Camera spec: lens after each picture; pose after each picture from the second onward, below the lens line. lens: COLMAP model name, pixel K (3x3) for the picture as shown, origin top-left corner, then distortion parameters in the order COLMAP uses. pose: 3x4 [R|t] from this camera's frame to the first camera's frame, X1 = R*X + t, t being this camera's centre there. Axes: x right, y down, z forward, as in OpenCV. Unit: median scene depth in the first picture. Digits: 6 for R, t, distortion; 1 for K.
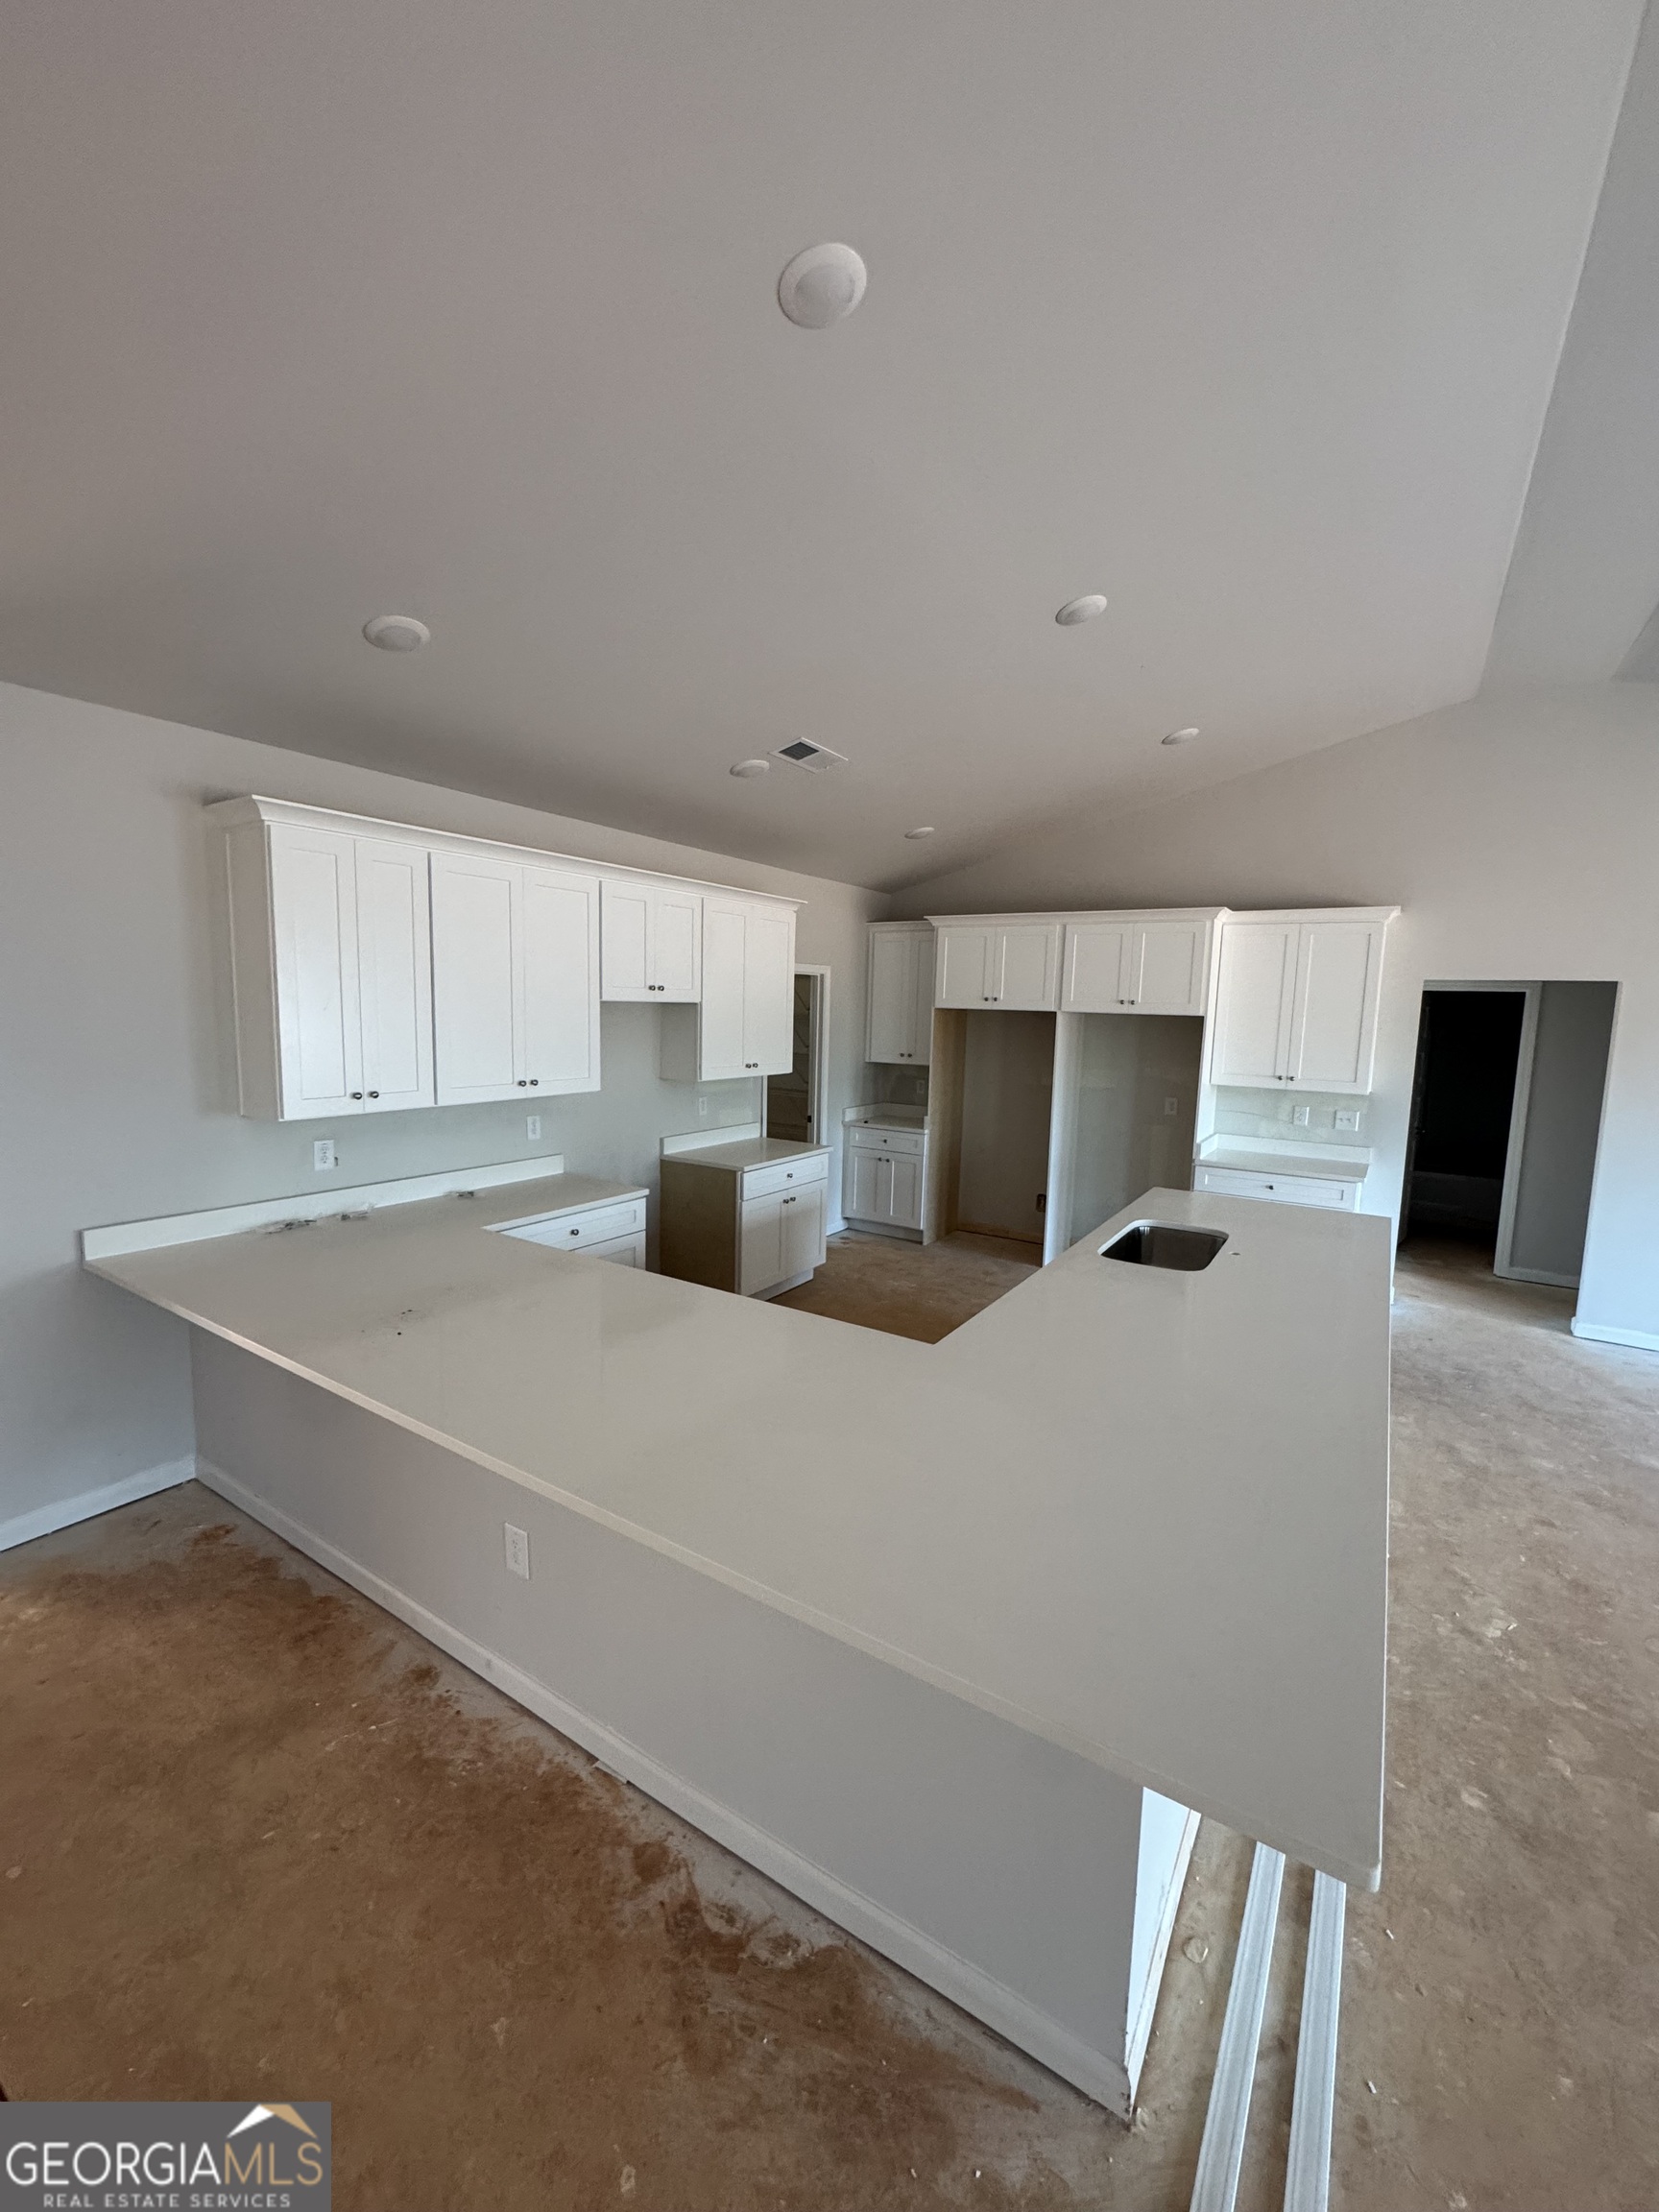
lens RADIAL K [[875.5, 0, 823.6], [0, 875.5, 1107.8], [0, 0, 1]] dist [-0.004540, 0.000726]
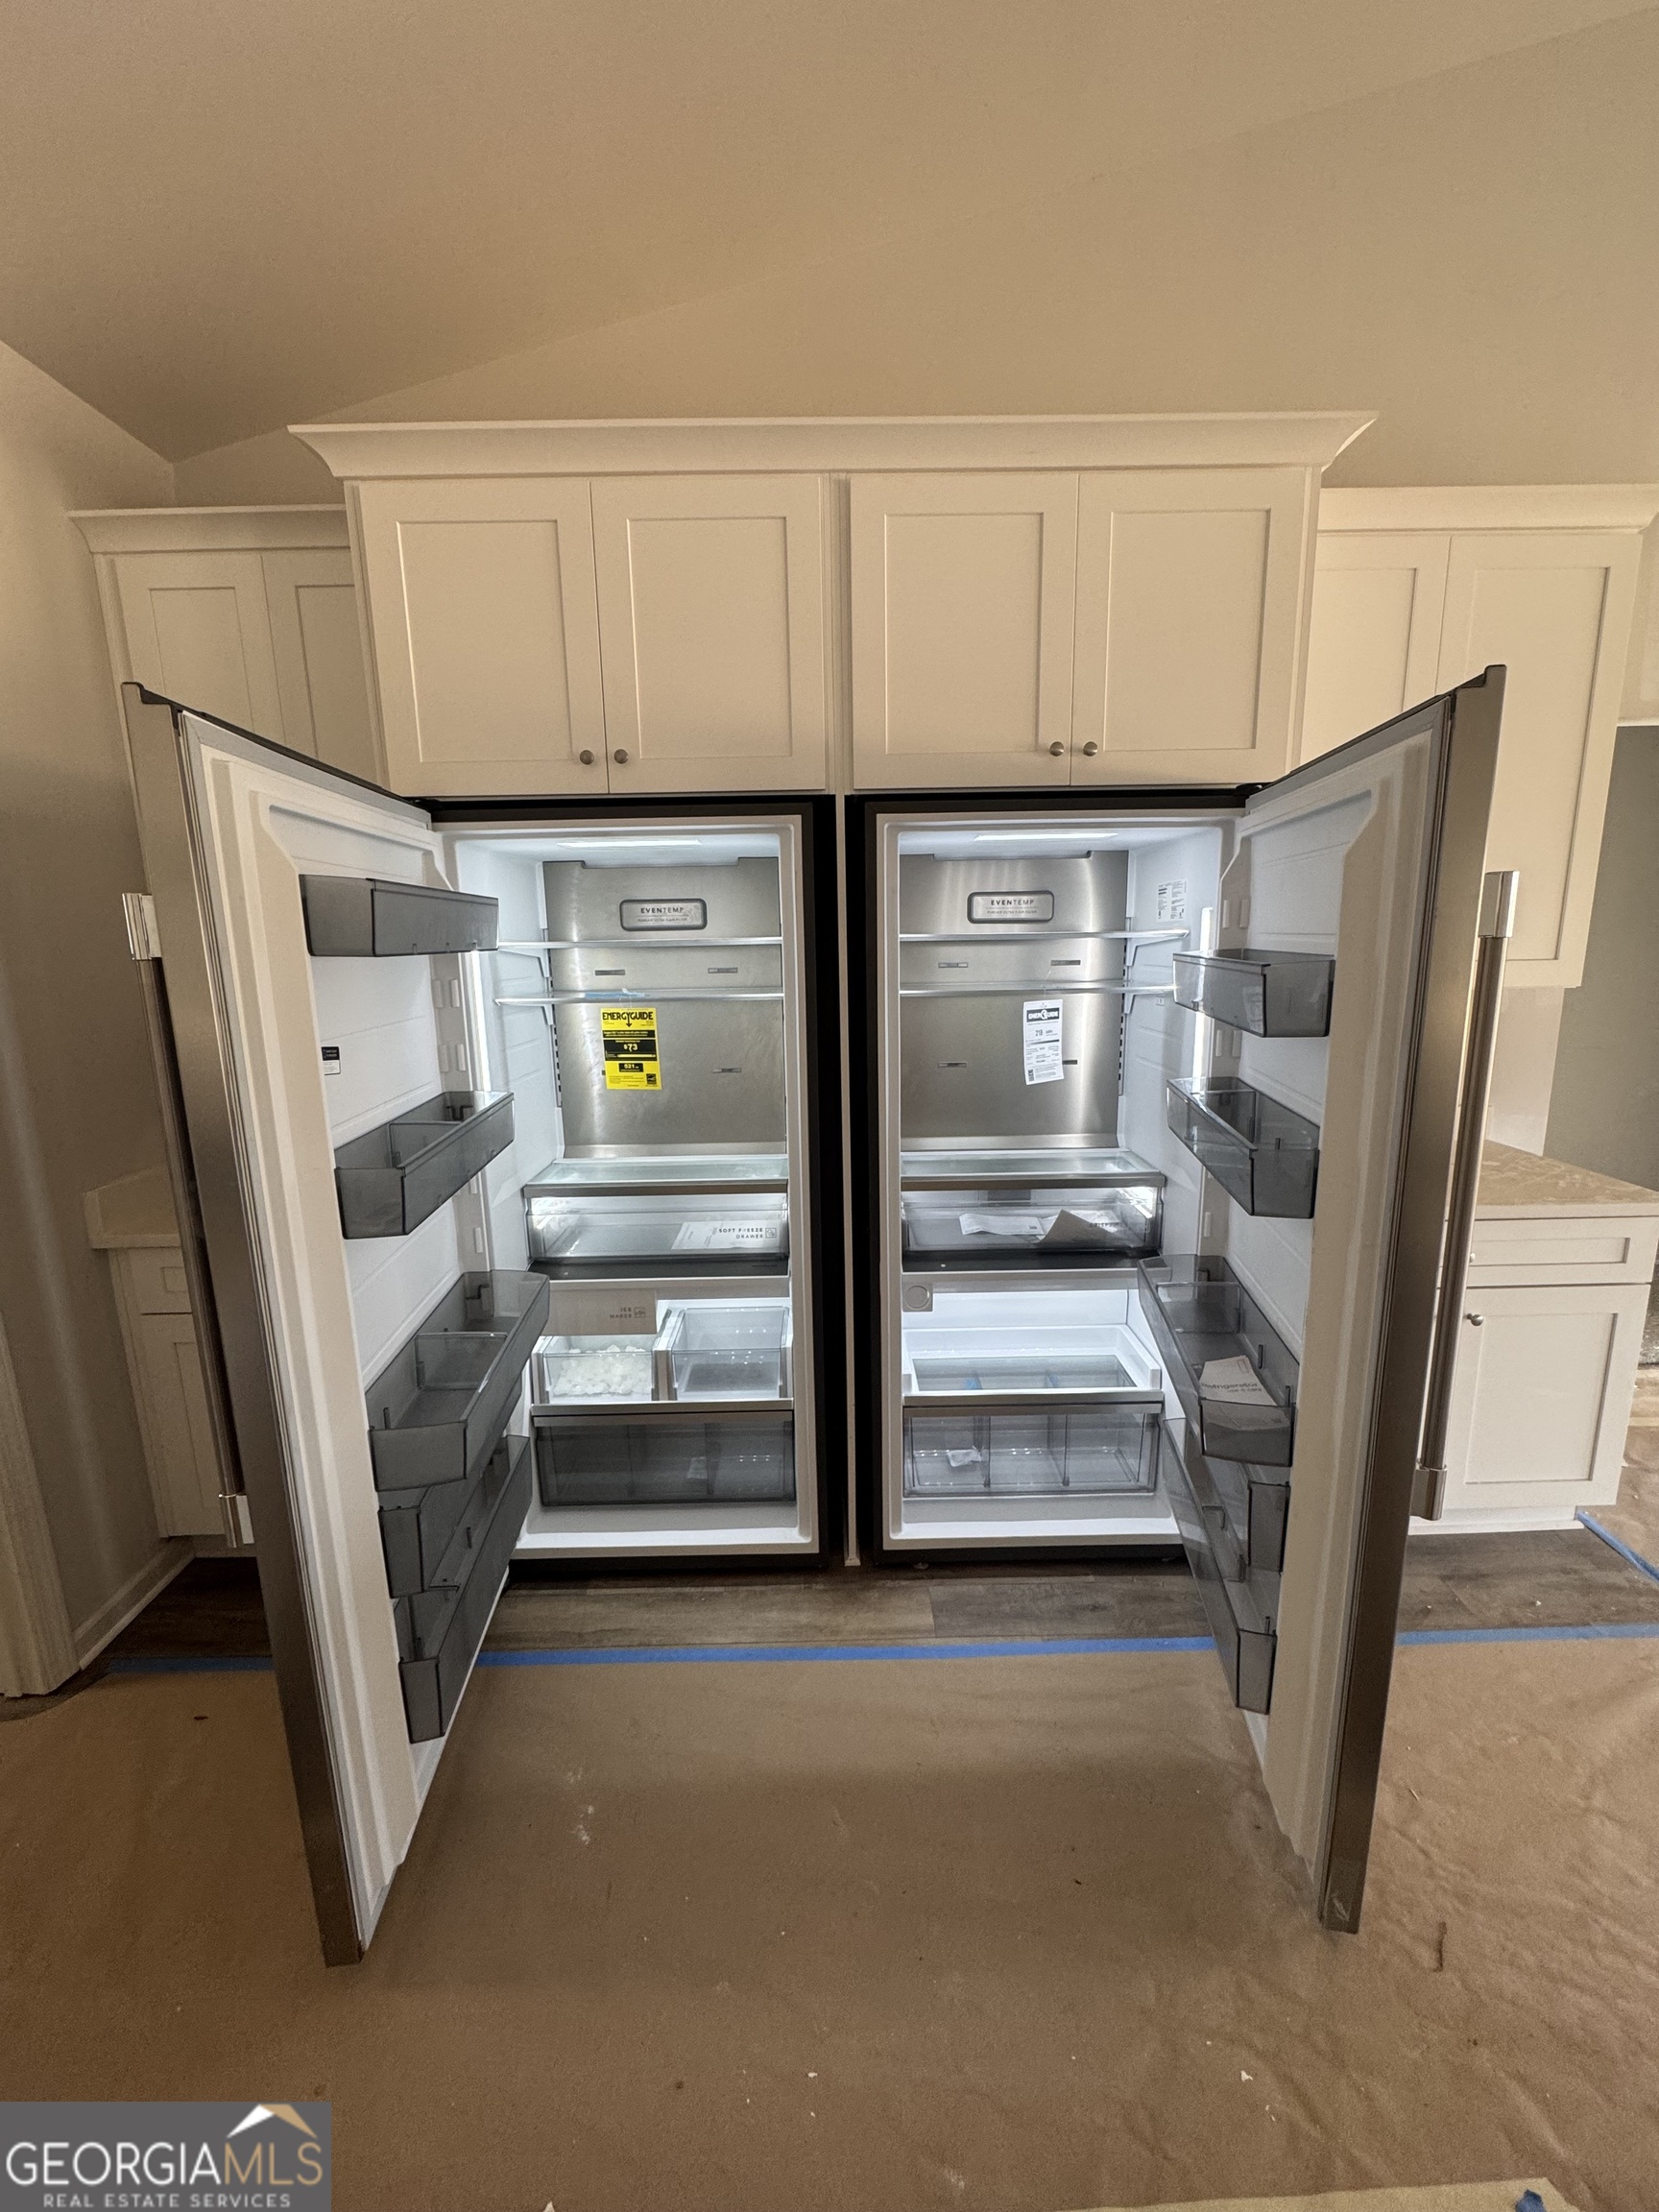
lens RADIAL K [[875.5, 0, 830.0], [0, 875.5, 1111.4], [0, 0, 1]] dist [-0.004540, 0.000726]
pose [[0.829572, -0.146808, 0.538755, 0.075020], [0.106061, 0.988683, 0.106100, -0.029873], [-0.548234, -0.030877, 0.835755, 0.660537]]
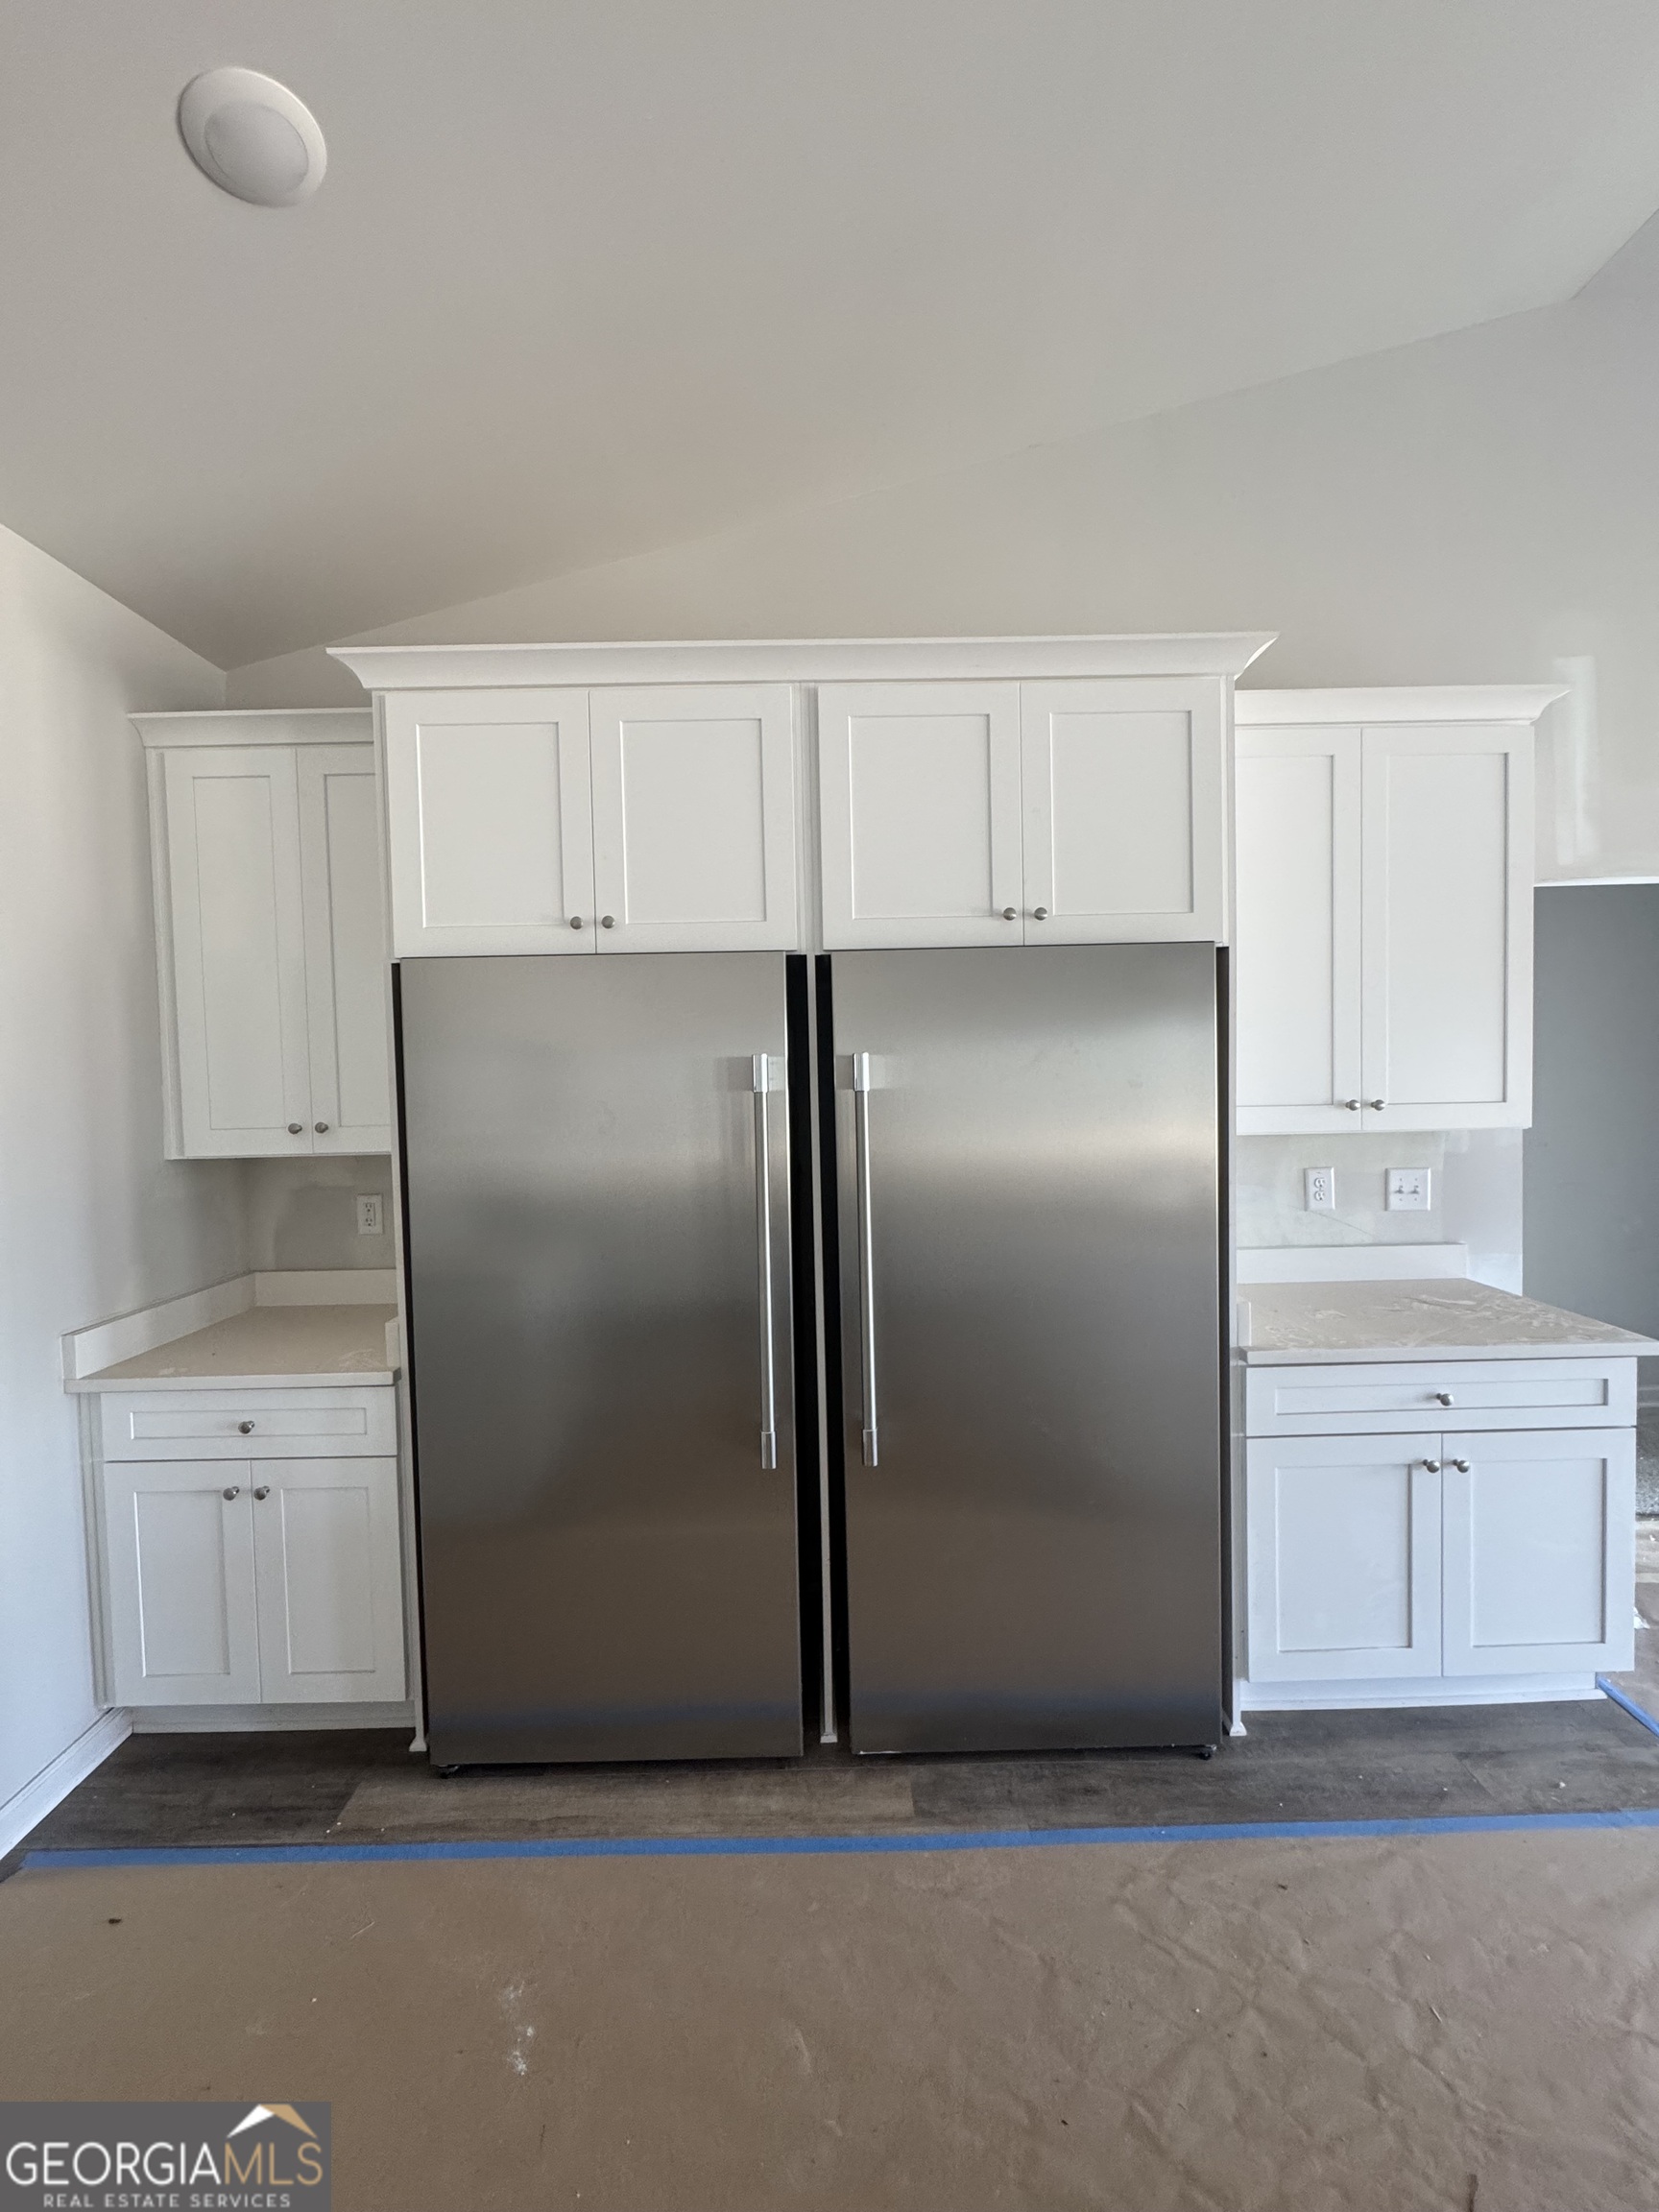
lens RADIAL K [[875.5, 0, 823.1], [0, 875.5, 1111.1], [0, 0, 1]] dist [-0.004540, 0.000726]
pose [[0.831695, -0.064631, 0.551458, 0.077109], [0.108786, 0.992920, -0.047698, -0.031600], [-0.544471, 0.099662, 0.832838, 0.648089]]
